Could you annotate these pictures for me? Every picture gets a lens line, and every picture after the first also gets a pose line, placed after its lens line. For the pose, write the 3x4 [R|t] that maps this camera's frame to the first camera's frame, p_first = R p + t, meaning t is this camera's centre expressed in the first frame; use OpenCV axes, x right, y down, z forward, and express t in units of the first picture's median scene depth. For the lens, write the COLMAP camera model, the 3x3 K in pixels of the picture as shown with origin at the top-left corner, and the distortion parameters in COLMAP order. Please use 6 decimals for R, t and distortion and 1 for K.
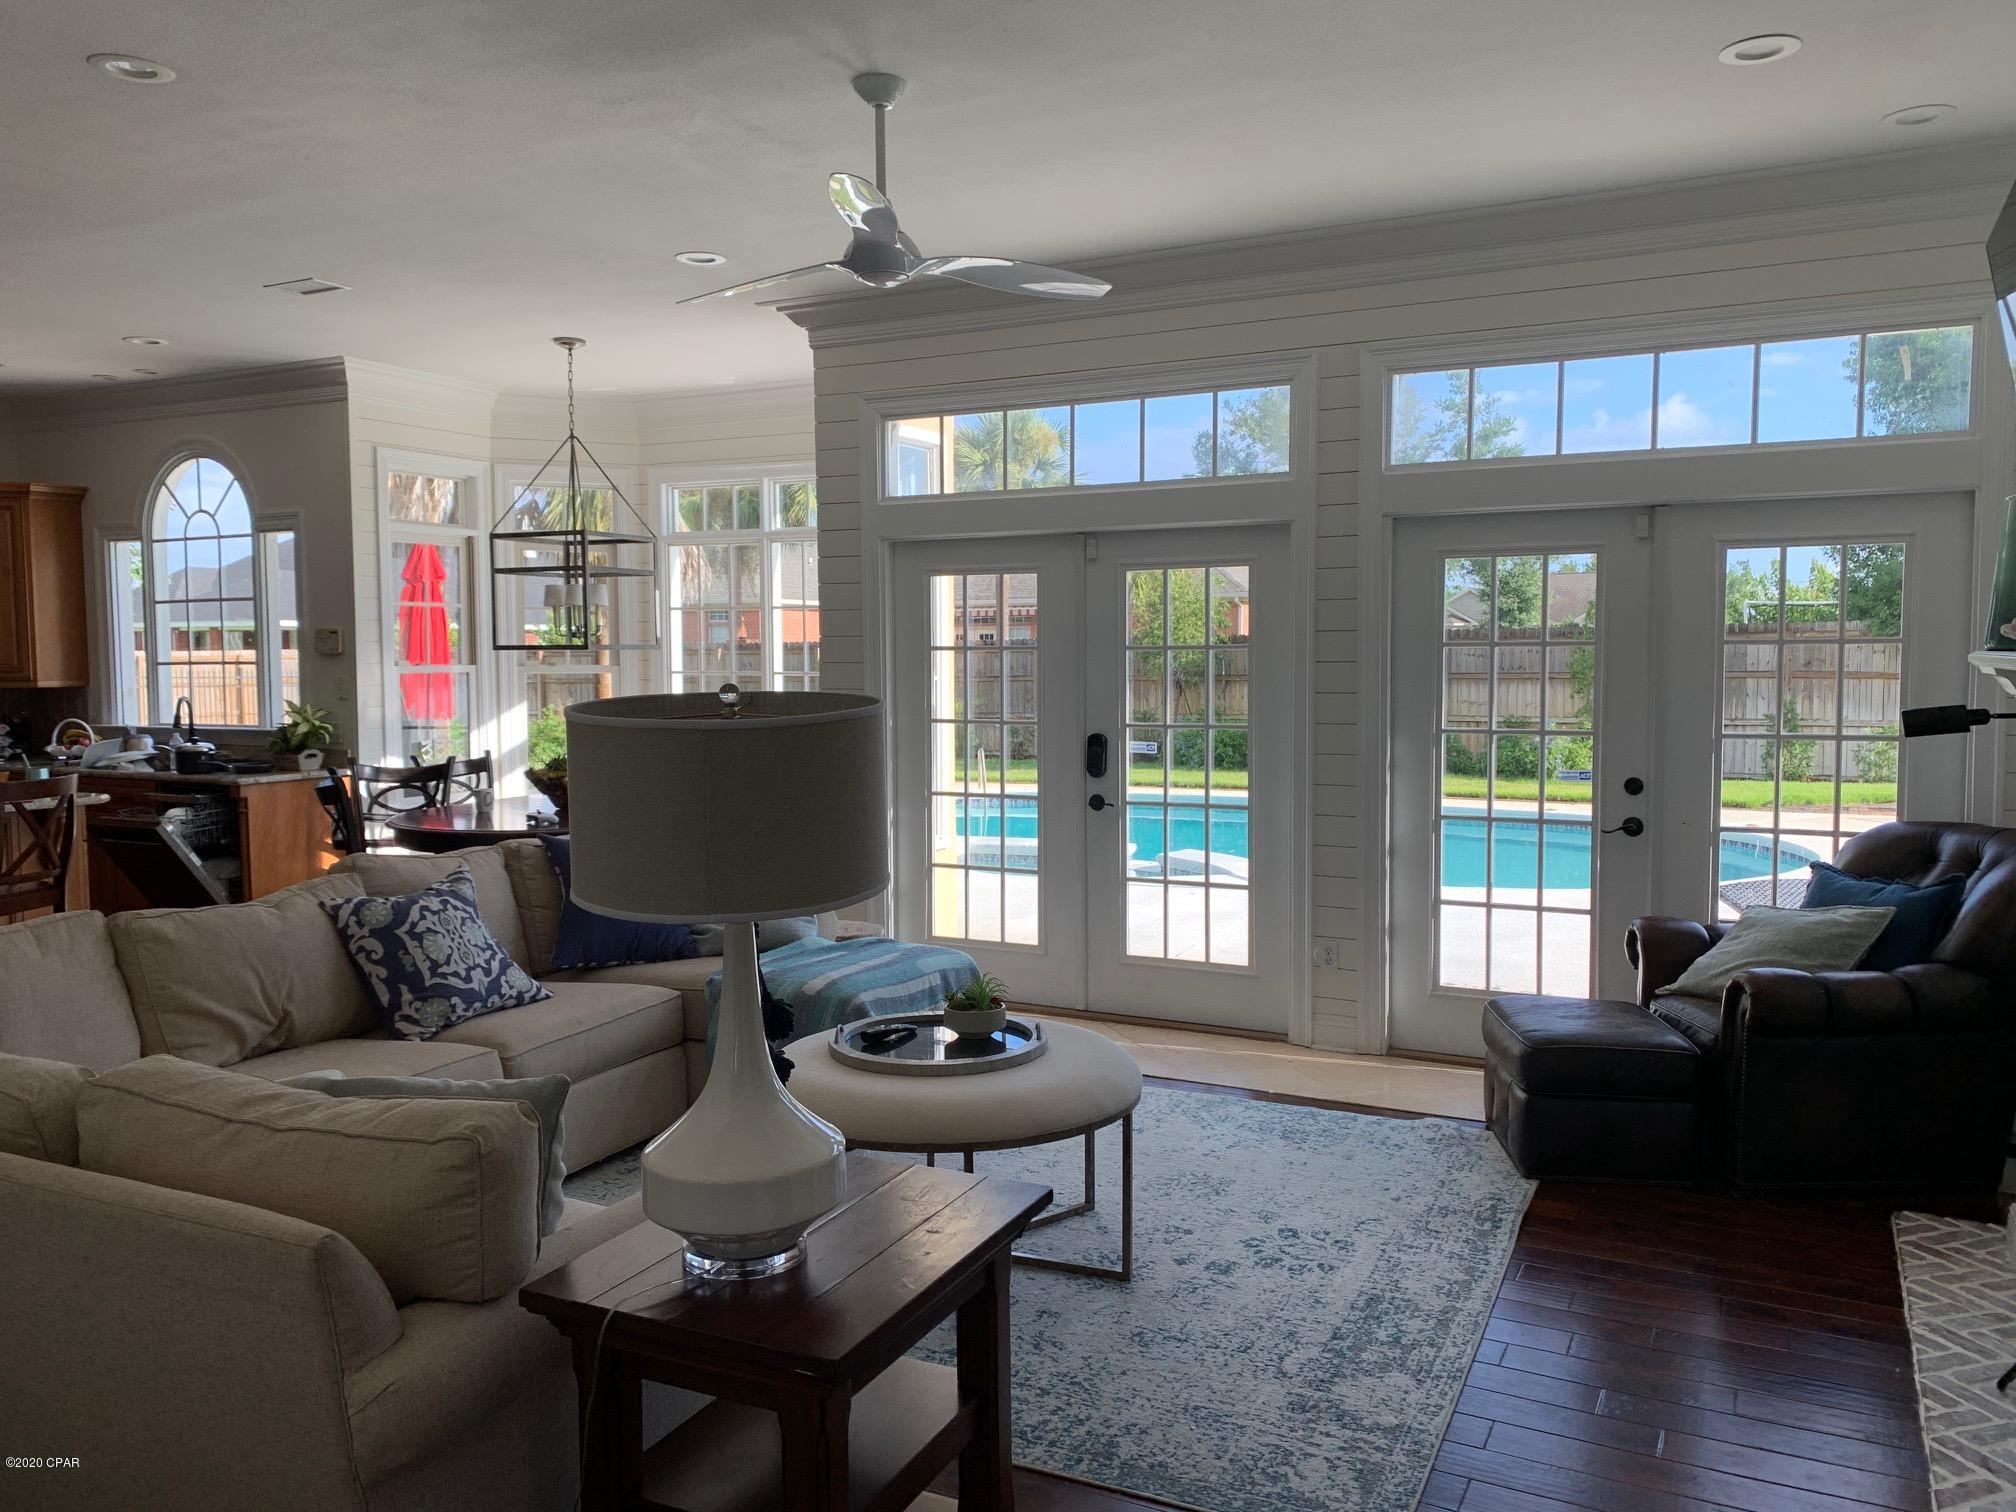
lens RADIAL K [[1527.1, 0, 1017.2], [0, 1527.1, 757.0], [0, 0, 1]] dist [0.058923, -0.071104]
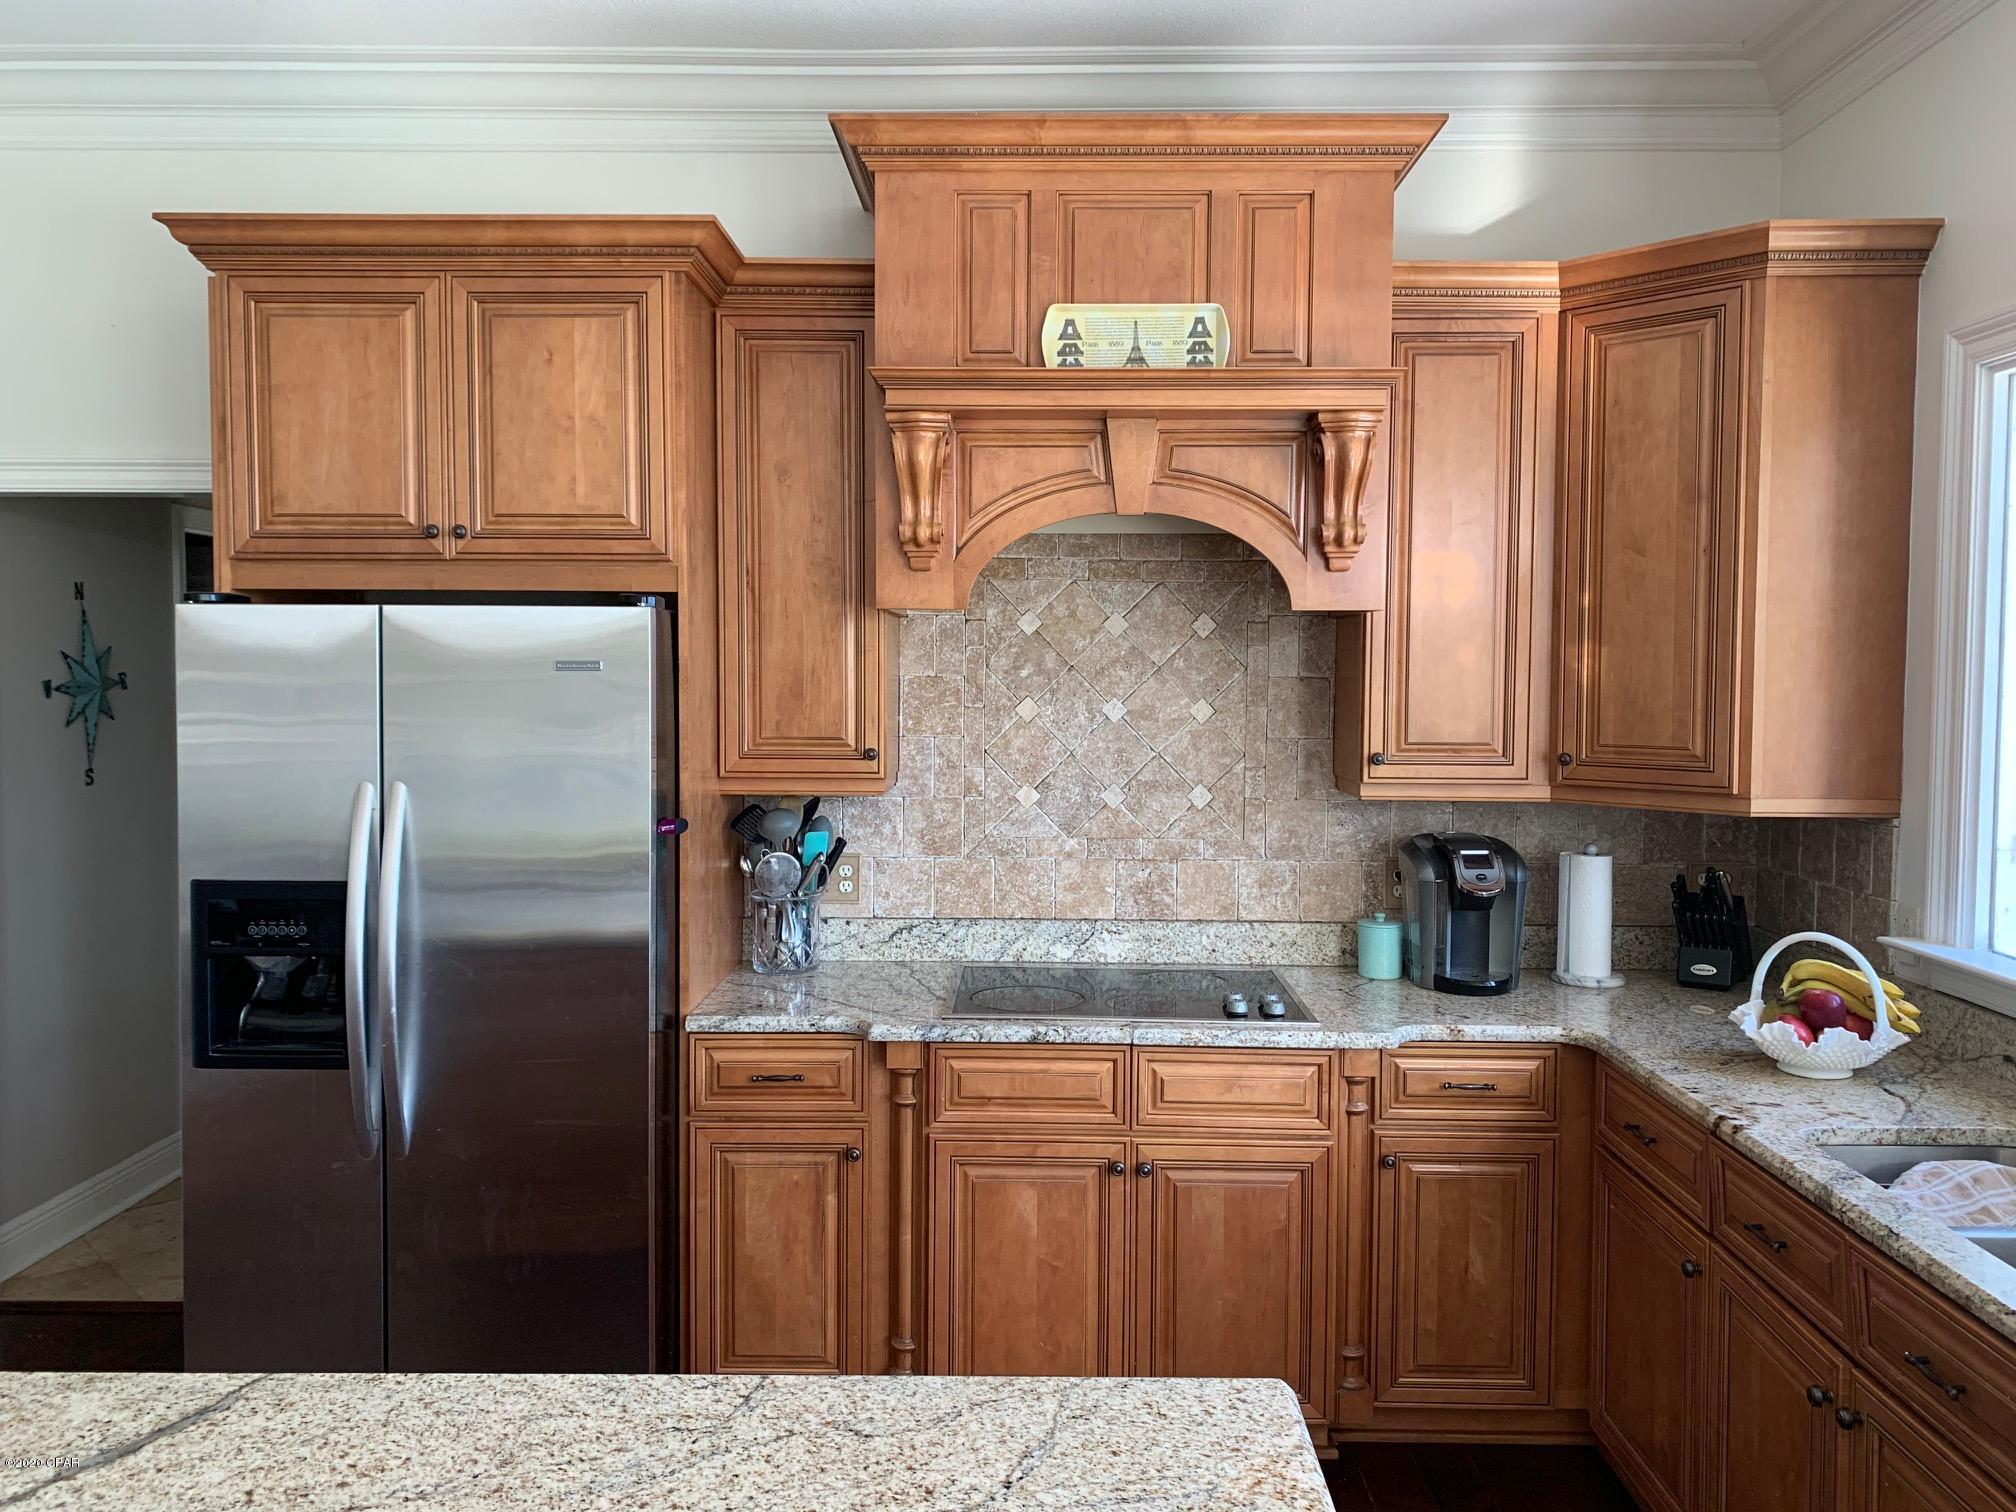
lens RADIAL K [[1527.1, 0, 1008.8], [0, 1527.1, 749.9], [0, 0, 1]] dist [0.058923, -0.071104]
pose [[0.439811, 0.052892, -0.896531, -0.389572], [-0.071709, 0.997145, 0.023649, -0.056087], [0.895223, 0.053888, 0.442348, 0.685889]]
